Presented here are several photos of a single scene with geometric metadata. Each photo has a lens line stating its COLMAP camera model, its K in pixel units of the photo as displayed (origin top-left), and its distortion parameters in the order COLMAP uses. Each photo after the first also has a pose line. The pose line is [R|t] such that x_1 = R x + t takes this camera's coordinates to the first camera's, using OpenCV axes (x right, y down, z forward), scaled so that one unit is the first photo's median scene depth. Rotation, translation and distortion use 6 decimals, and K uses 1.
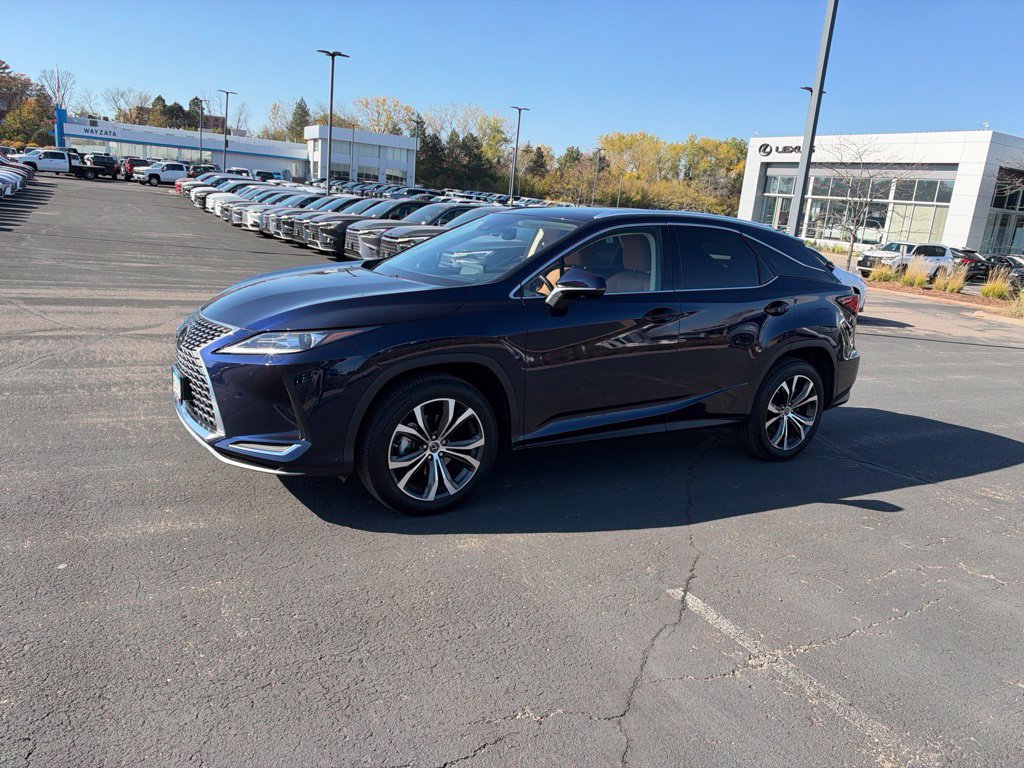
lens RADIAL K [[749.5, 0, 508.8], [0, 749.5, 402.6], [0, 0, 1]] dist [-0.006948, -0.006046]
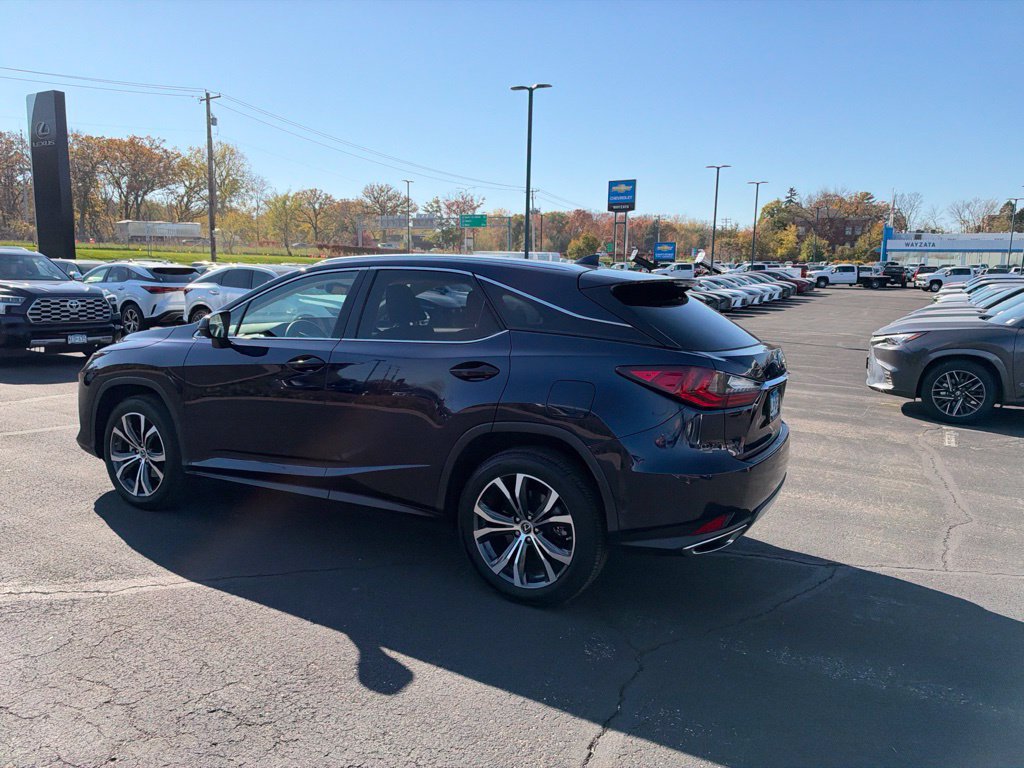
lens RADIAL K [[738.0, 0, 512.0], [0, 738.0, 384.0], [0, 0, 1]] dist [0.063750, -0.121668]
pose [[0.514737, 0.052311, -0.855751, 0.098484], [-0.194526, 0.979231, -0.057149, -0.007886], [0.834988, 0.195882, 0.514222, 0.066713]]
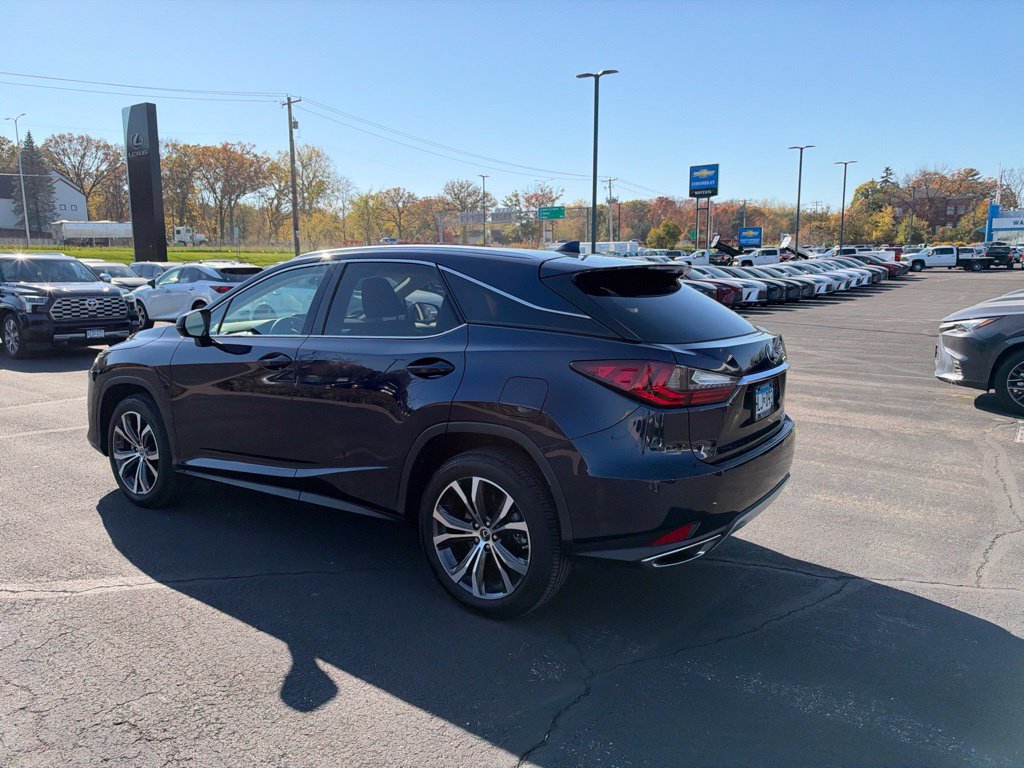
lens RADIAL K [[741.4, 0, 512.0], [0, 741.4, 384.0], [0, 0, 1]] dist [0.023689, -0.043312]
pose [[0.417177, 0.056910, -0.907042, 0.099821], [-0.190520, 0.981337, -0.026055, -0.010655], [0.888631, 0.183679, 0.420234, 0.078623]]
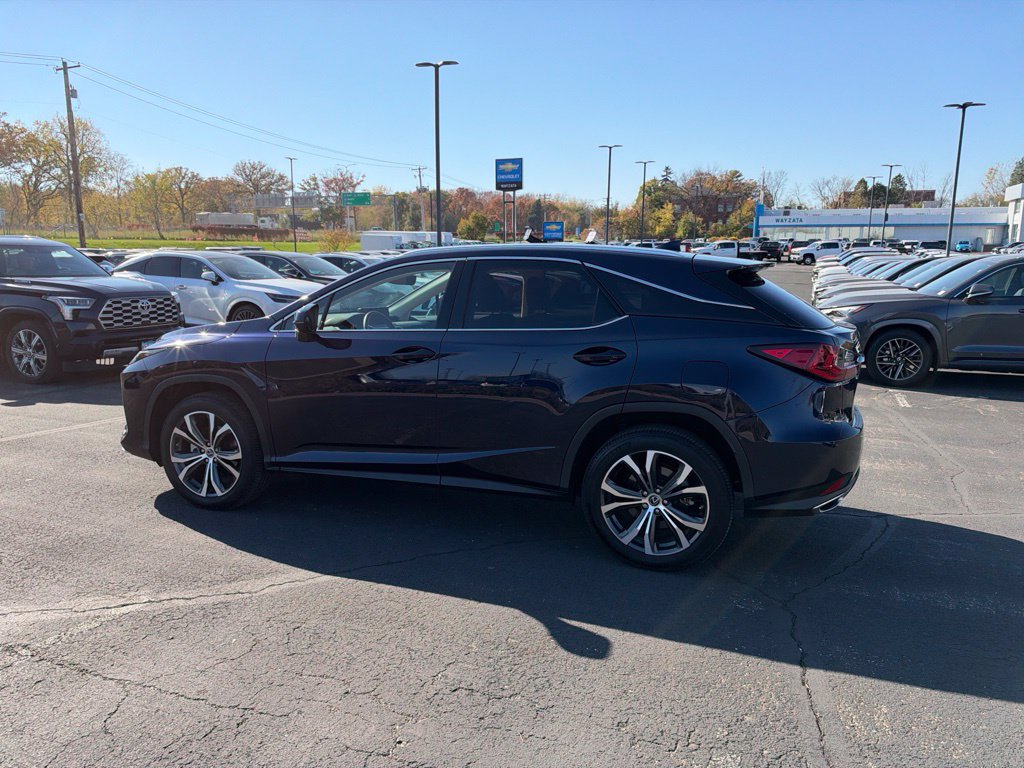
lens RADIAL K [[738.4, 0, 511.3], [0, 738.4, 398.1], [0, 0, 1]] dist [0.039287, -0.055407]
pose [[0.638753, 0.064186, -0.766730, 0.087481], [-0.145227, 0.988660, -0.038222, -0.004068], [0.755582, 0.135764, 0.640831, 0.046021]]
